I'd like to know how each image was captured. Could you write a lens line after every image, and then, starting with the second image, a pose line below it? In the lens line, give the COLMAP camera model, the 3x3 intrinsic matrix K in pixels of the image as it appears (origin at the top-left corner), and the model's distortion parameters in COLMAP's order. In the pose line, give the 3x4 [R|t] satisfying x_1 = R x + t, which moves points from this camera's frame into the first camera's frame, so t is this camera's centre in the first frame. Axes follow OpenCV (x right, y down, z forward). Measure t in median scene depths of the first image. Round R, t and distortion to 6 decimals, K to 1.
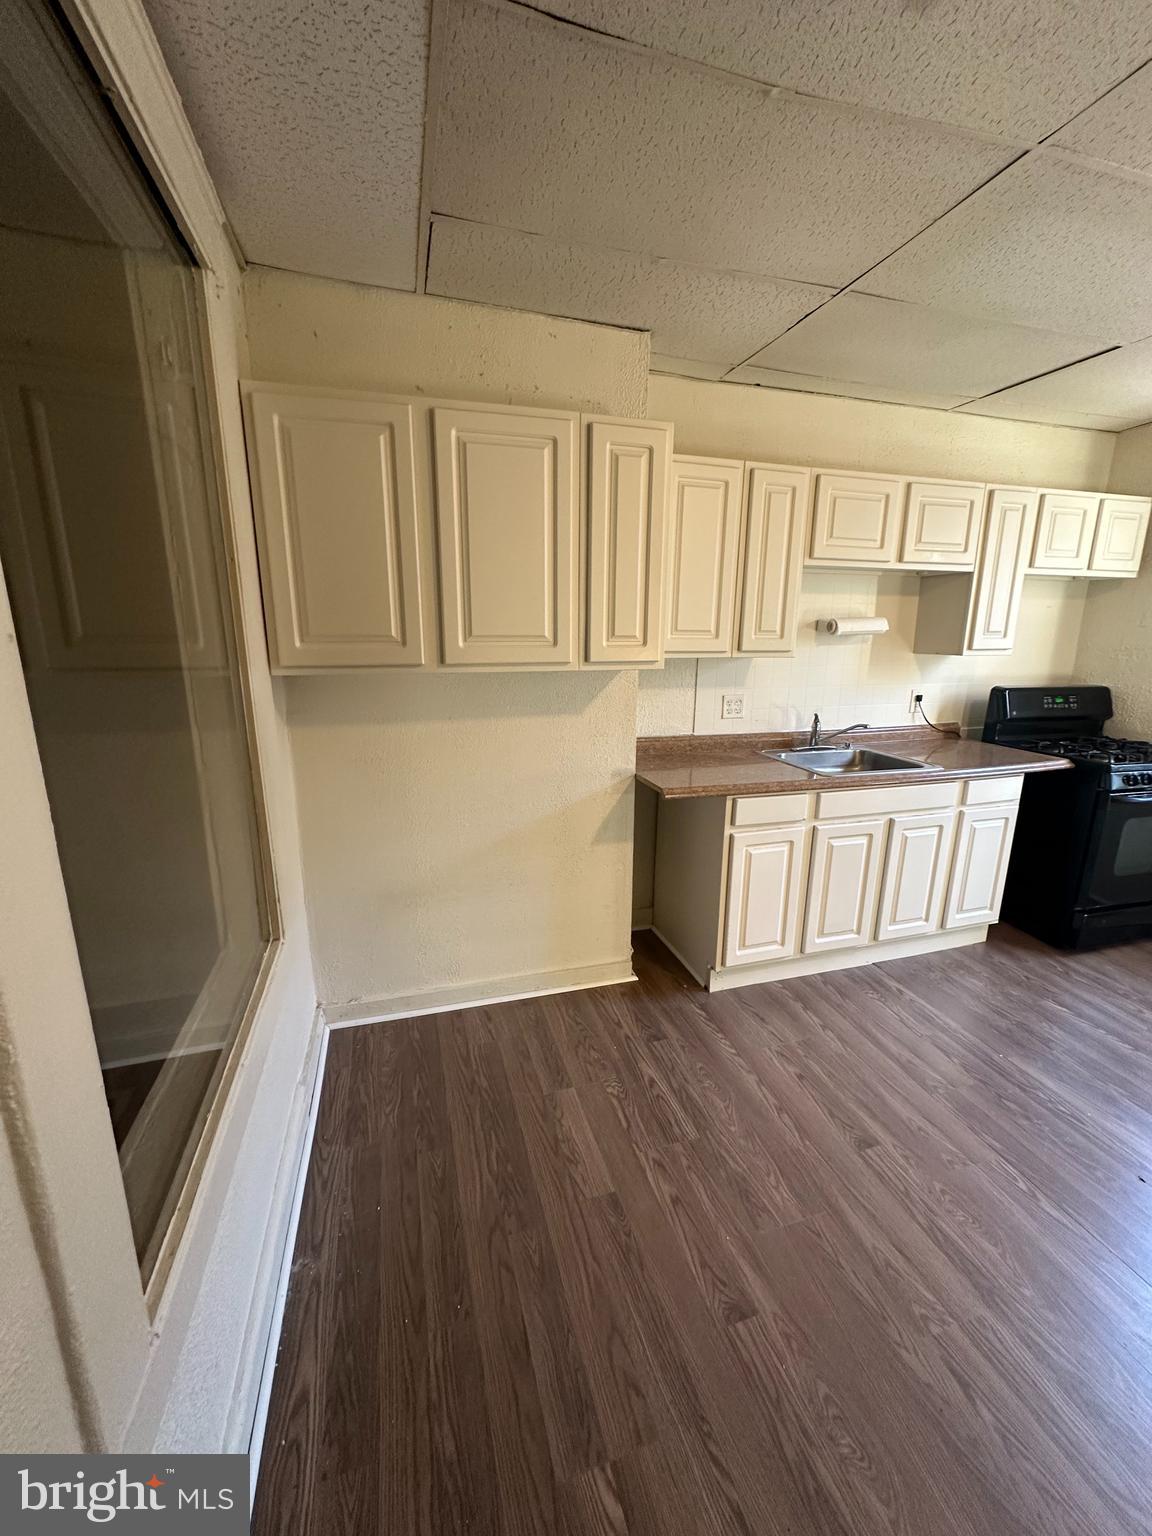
lens RADIAL K [[612.1, 0, 577.7], [0, 612.1, 765.4], [0, 0, 1]] dist [-0.000907, 0.001044]
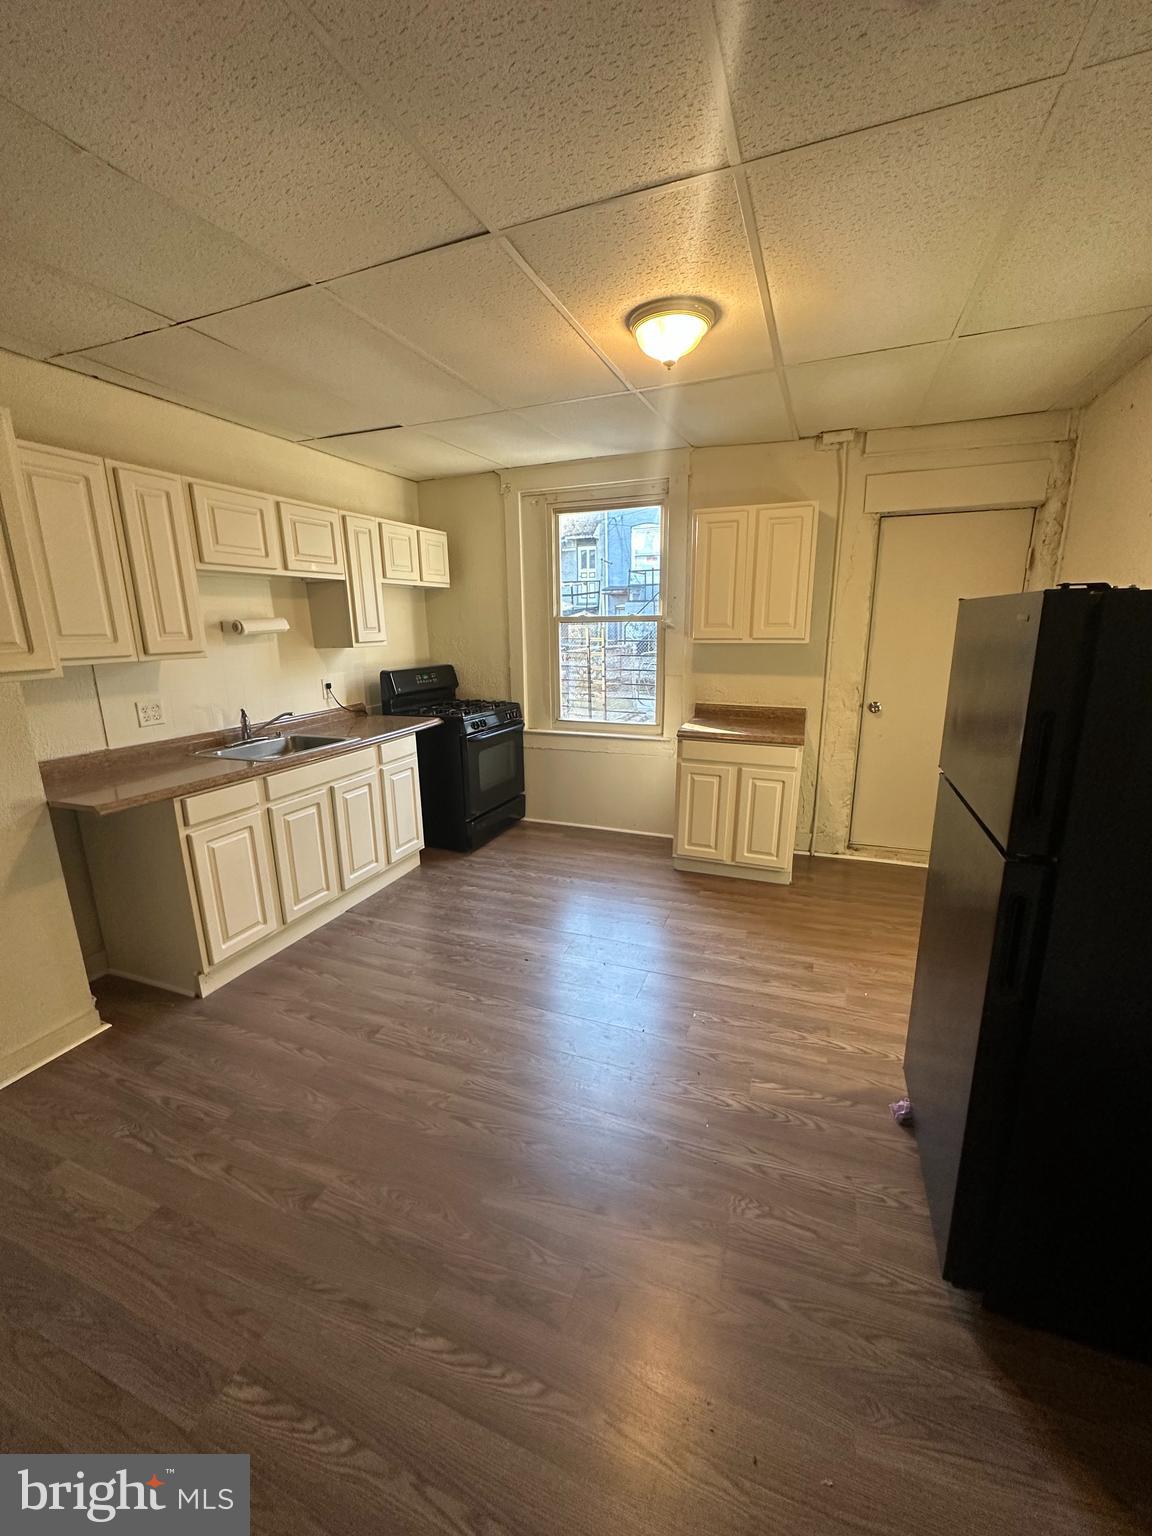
lens RADIAL K [[612.1, 0, 577.7], [0, 612.1, 765.4], [0, 0, 1]] dist [-0.000907, 0.001044]
pose [[0.621029, -0.197373, 0.758529, -0.082892], [0.198963, 0.975772, 0.091005, 0.033665], [-0.758114, 0.094403, 0.645253, -0.132542]]
